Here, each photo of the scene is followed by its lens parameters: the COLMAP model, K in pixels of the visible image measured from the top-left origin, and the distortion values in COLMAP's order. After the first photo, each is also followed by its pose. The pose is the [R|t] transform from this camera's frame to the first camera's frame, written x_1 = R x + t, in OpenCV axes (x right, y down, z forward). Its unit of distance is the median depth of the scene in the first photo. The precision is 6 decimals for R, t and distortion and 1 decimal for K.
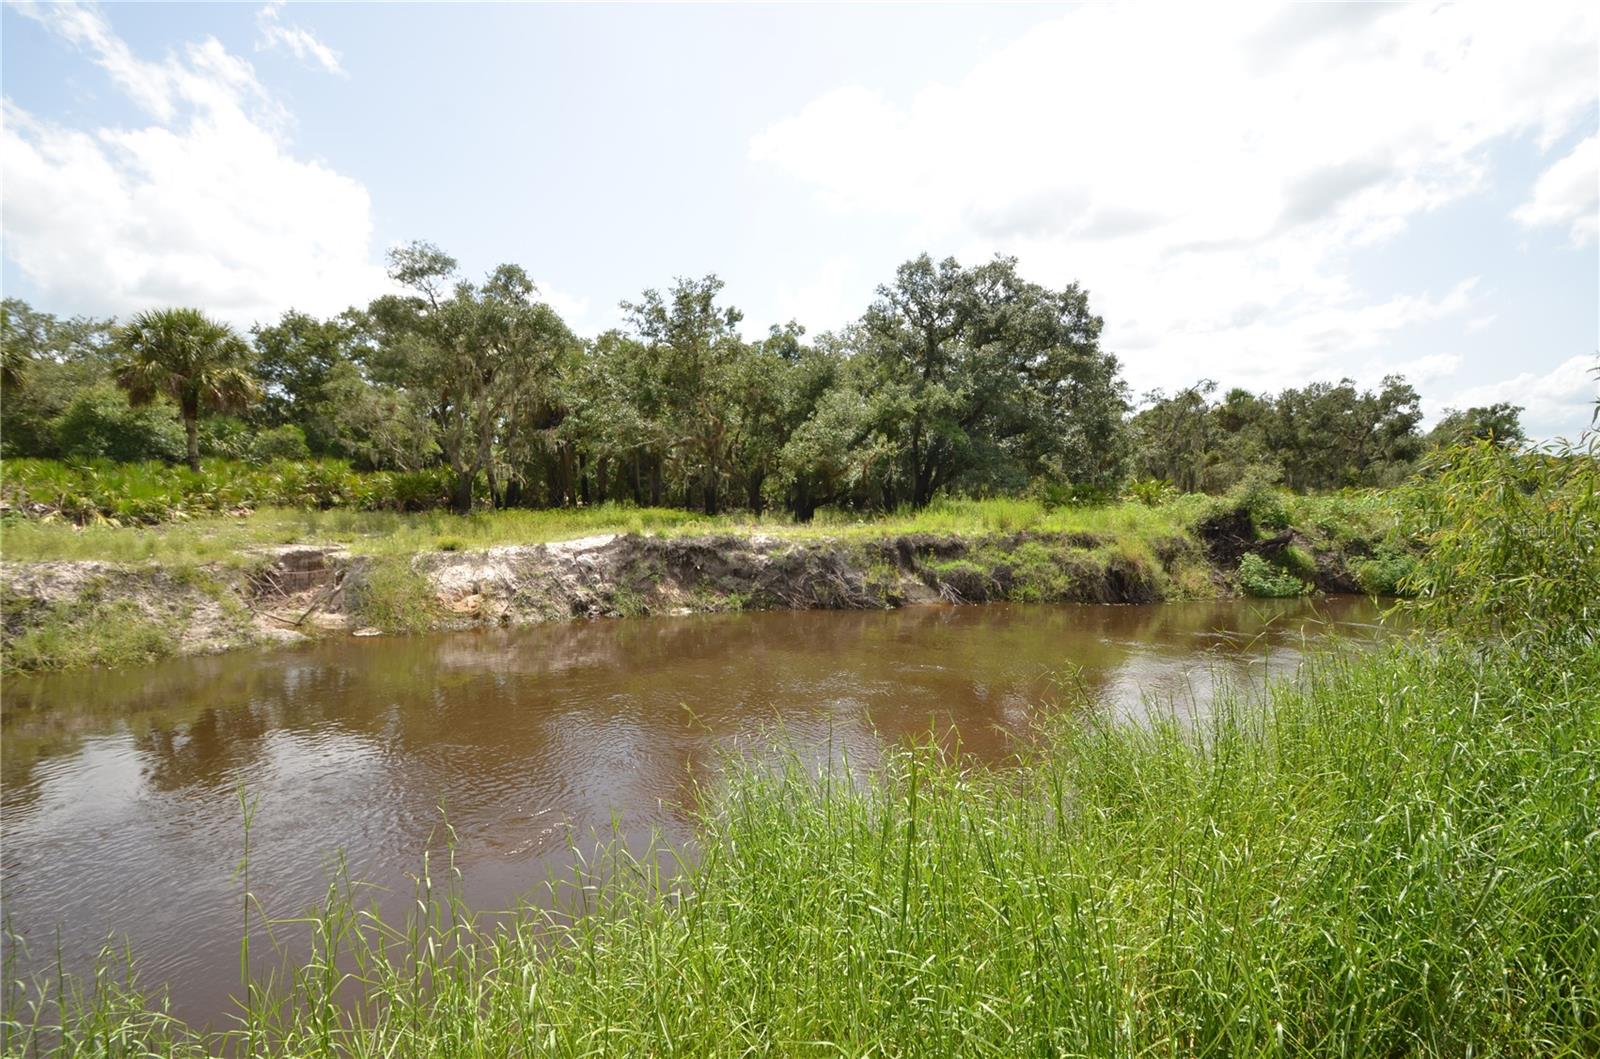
lens RADIAL K [[763.9, 0, 800.0], [0, 763.9, 529.5], [0, 0, 1]] dist [0.023114, -0.029417]
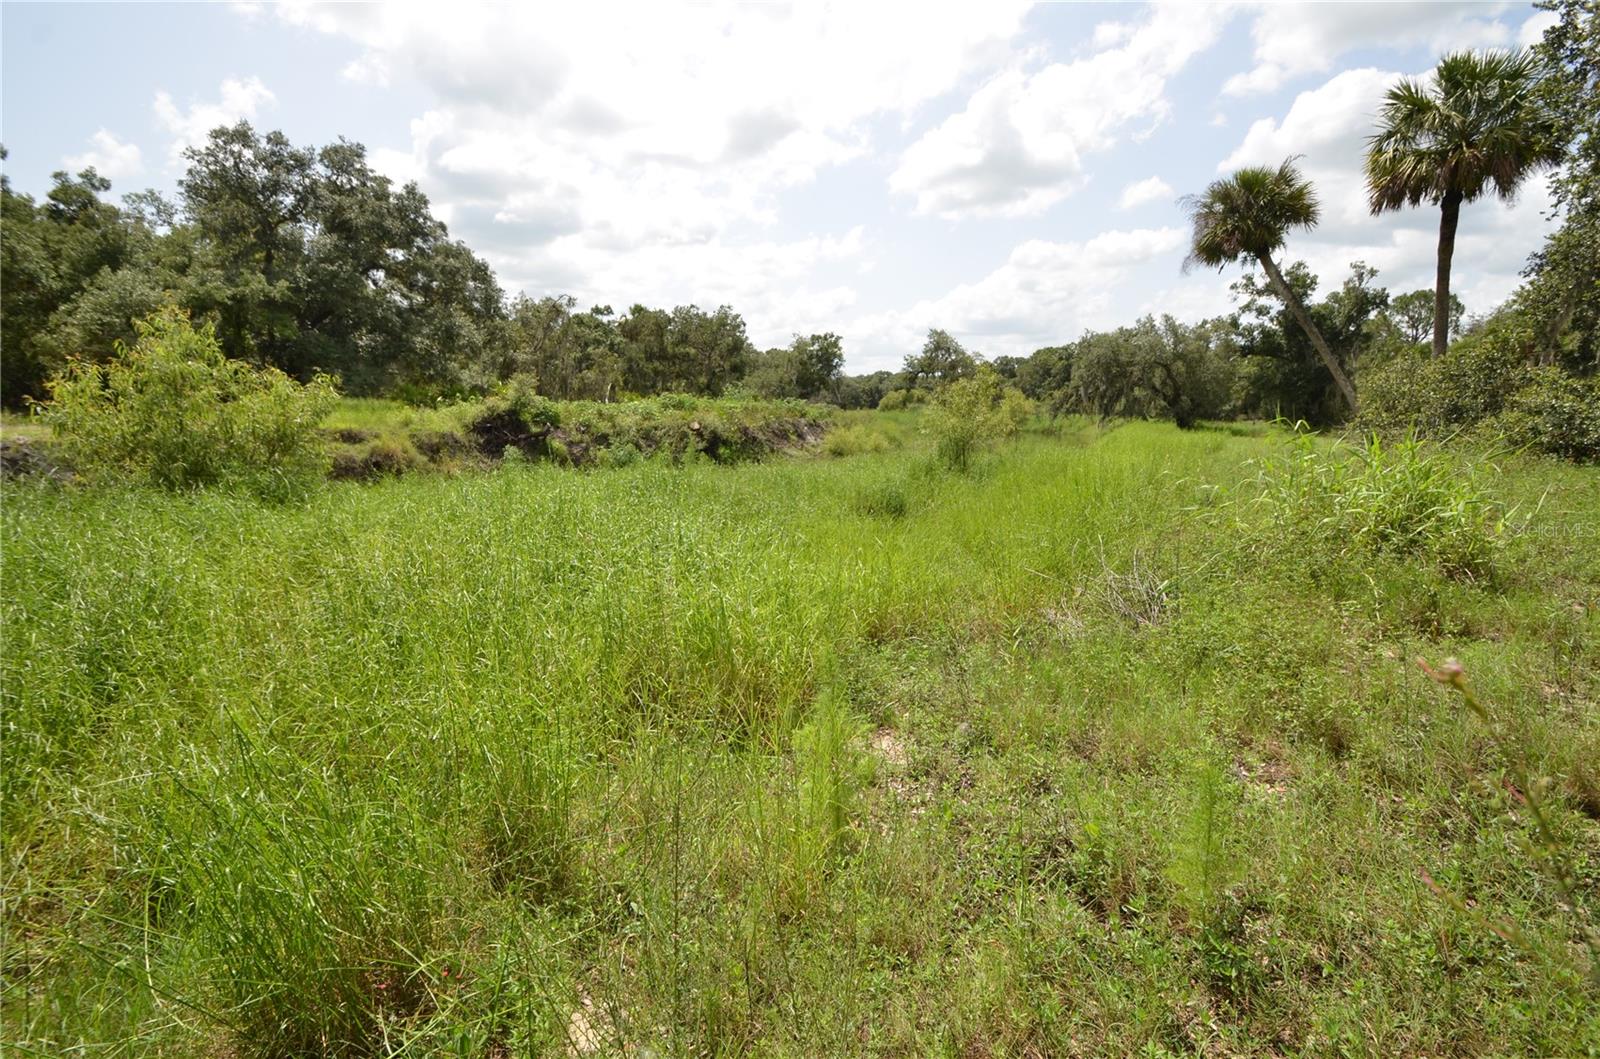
lens RADIAL K [[763.9, 0, 800.0], [0, 763.9, 529.5], [0, 0, 1]] dist [0.023114, -0.029417]
pose [[0.797981, -0.085547, 0.596580, 0.116615], [0.008645, 0.991398, 0.130599, 0.004746], [-0.602621, -0.099058, 0.791856, -0.164234]]
